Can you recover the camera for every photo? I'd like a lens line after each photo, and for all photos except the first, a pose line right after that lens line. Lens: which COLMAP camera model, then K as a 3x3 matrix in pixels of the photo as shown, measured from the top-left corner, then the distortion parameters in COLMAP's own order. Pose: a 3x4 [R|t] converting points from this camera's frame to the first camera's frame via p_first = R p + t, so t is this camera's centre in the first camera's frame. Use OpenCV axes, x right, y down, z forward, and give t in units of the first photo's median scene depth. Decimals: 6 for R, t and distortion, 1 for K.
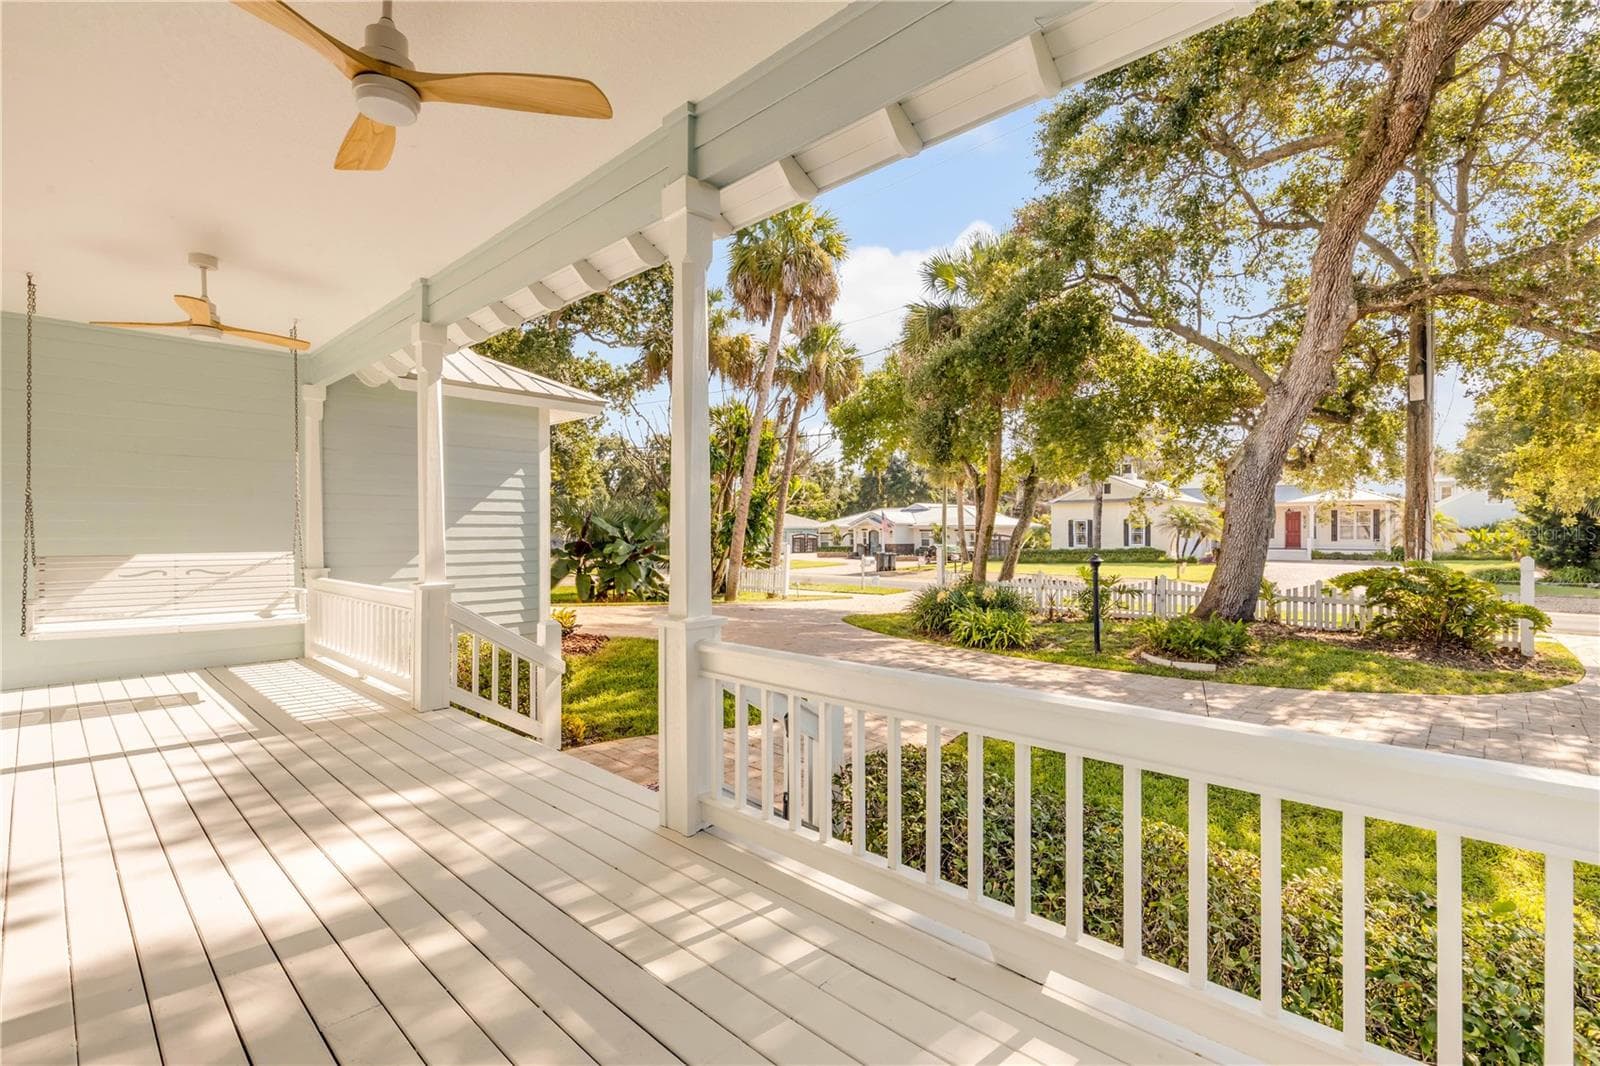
lens RADIAL K [[719.3, 0, 800.0], [0, 719.3, 533.0], [0, 0, 1]] dist [0.003158, -0.000904]
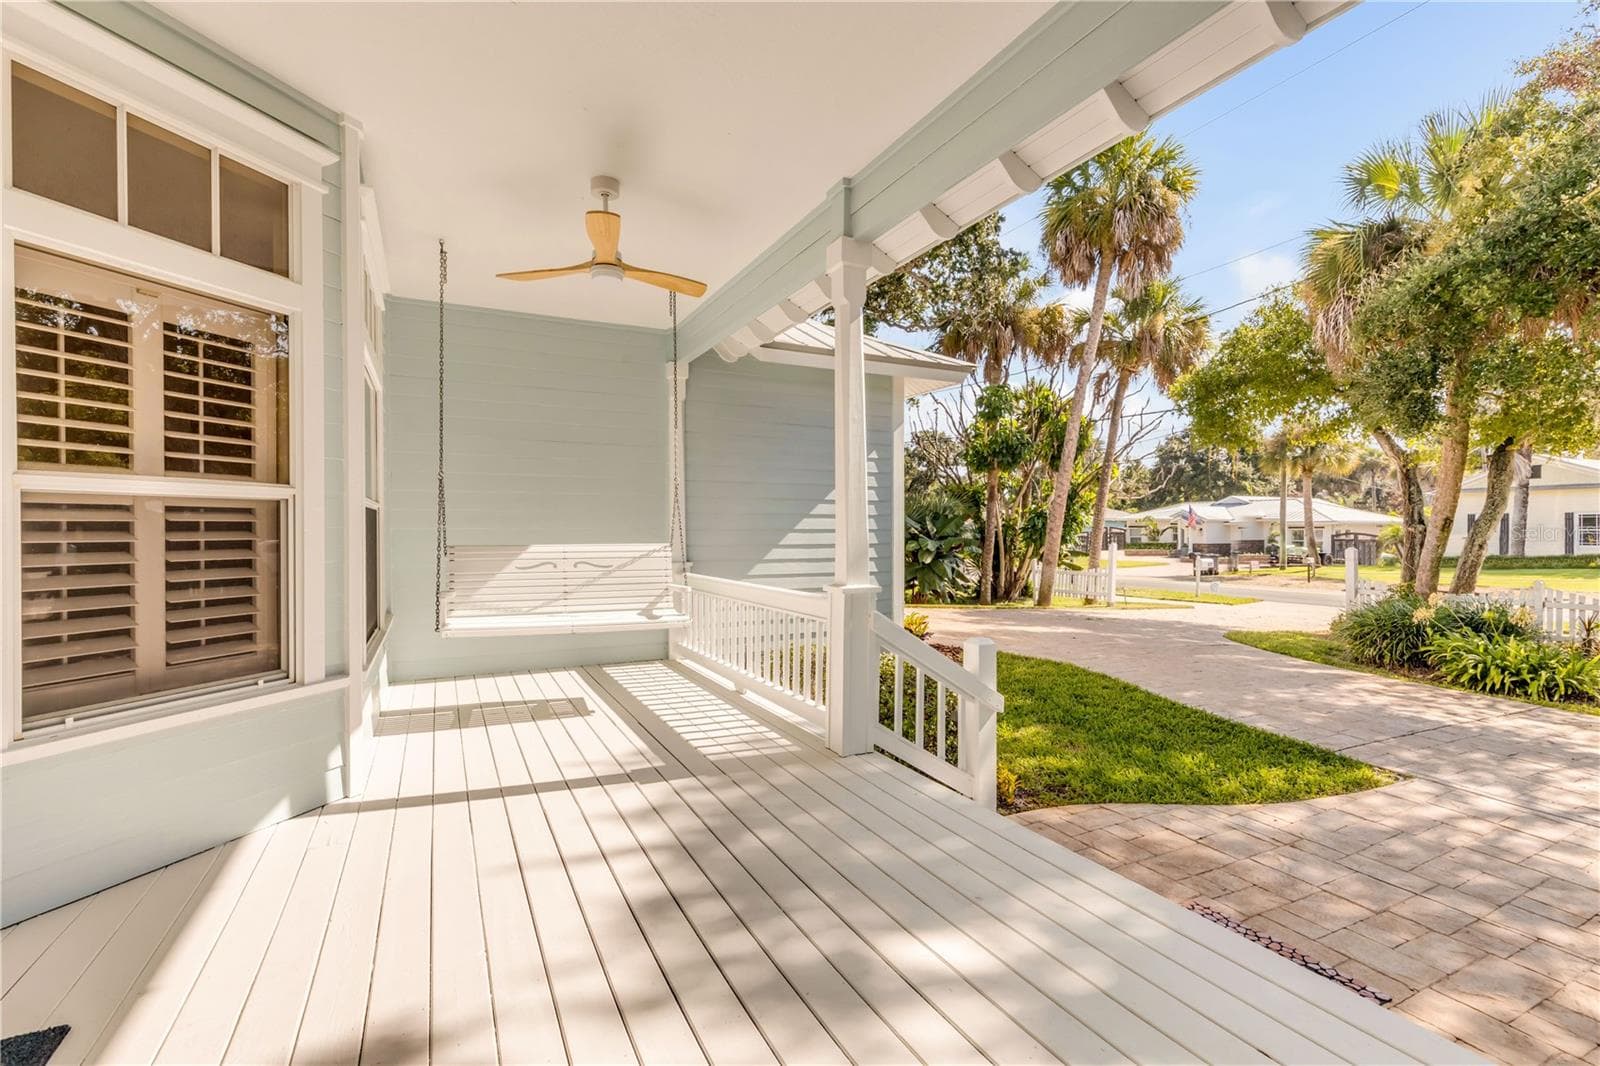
lens RADIAL K [[719.3, 0, 800.0], [0, 719.3, 533.0], [0, 0, 1]] dist [0.003158, -0.000904]
pose [[0.940187, 0.001920, -0.340653, -0.163568], [-0.001224, 0.999997, 0.002259, 0.007316], [0.340656, -0.001707, 0.940186, 0.146239]]
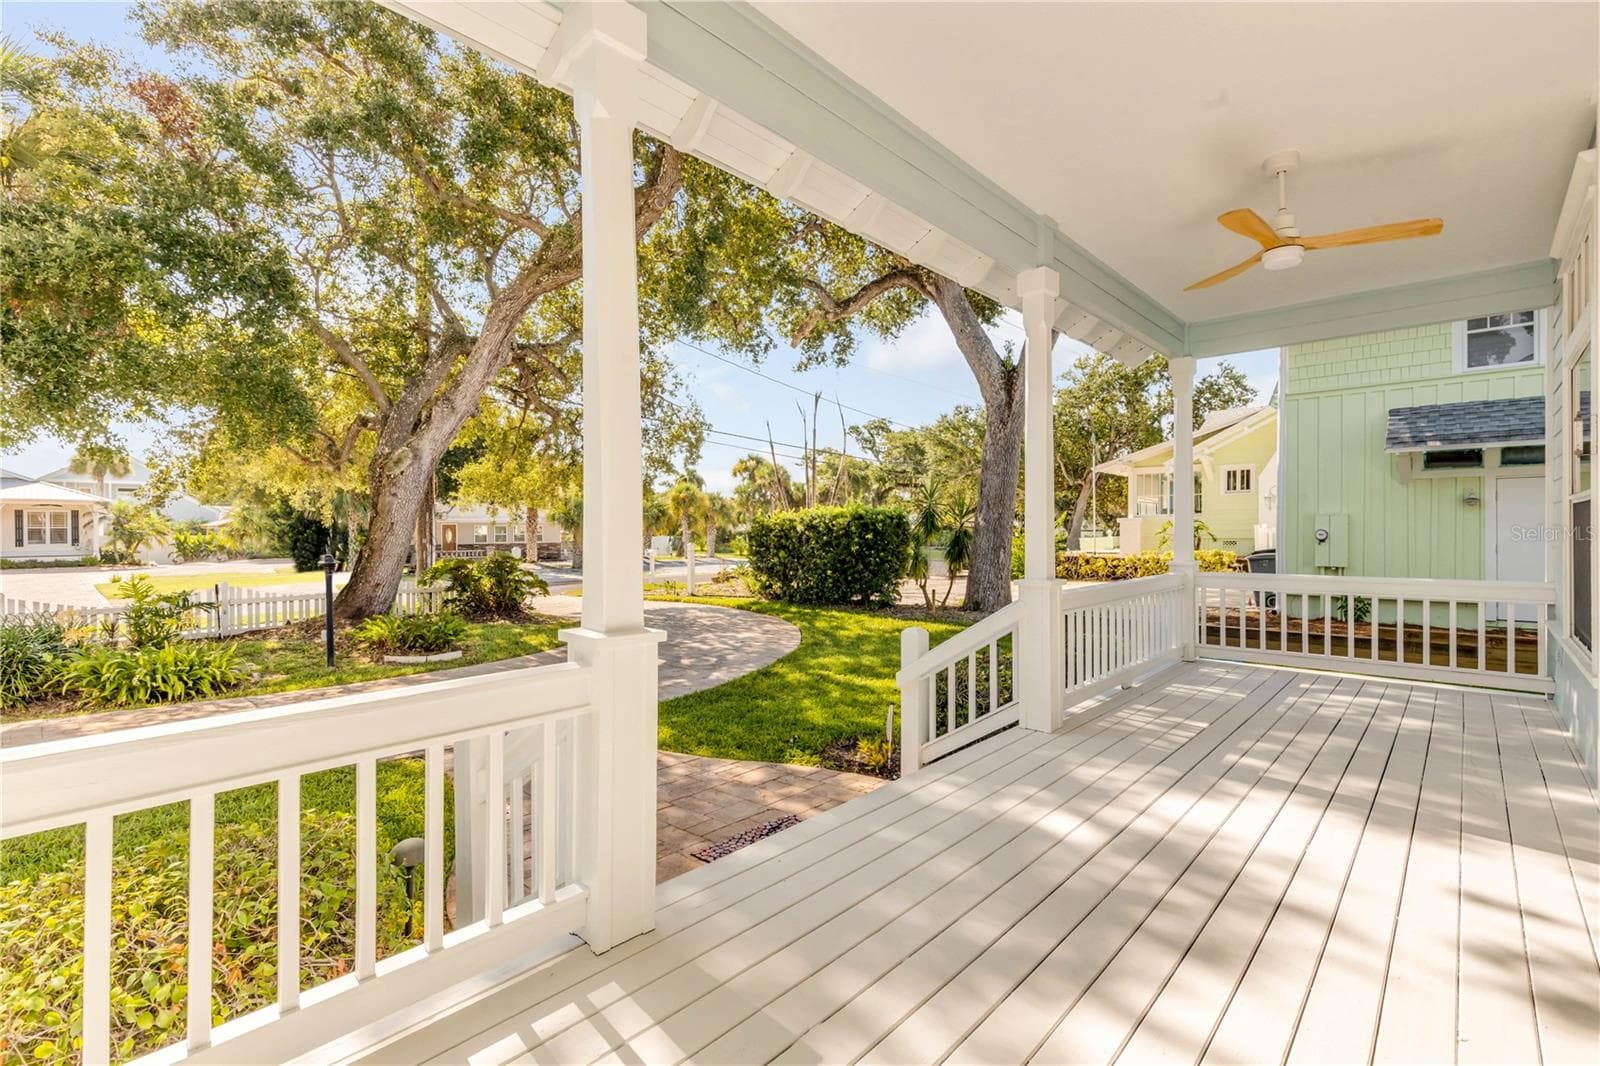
lens RADIAL K [[719.3, 0, 800.0], [0, 719.3, 533.0], [0, 0, 1]] dist [0.003158, -0.000904]
pose [[-0.006498, -0.001309, 0.999978, -0.499844], [0.008162, 0.999966, 0.001362, 0.007078], [-0.999946, 0.008171, -0.006487, 0.476930]]
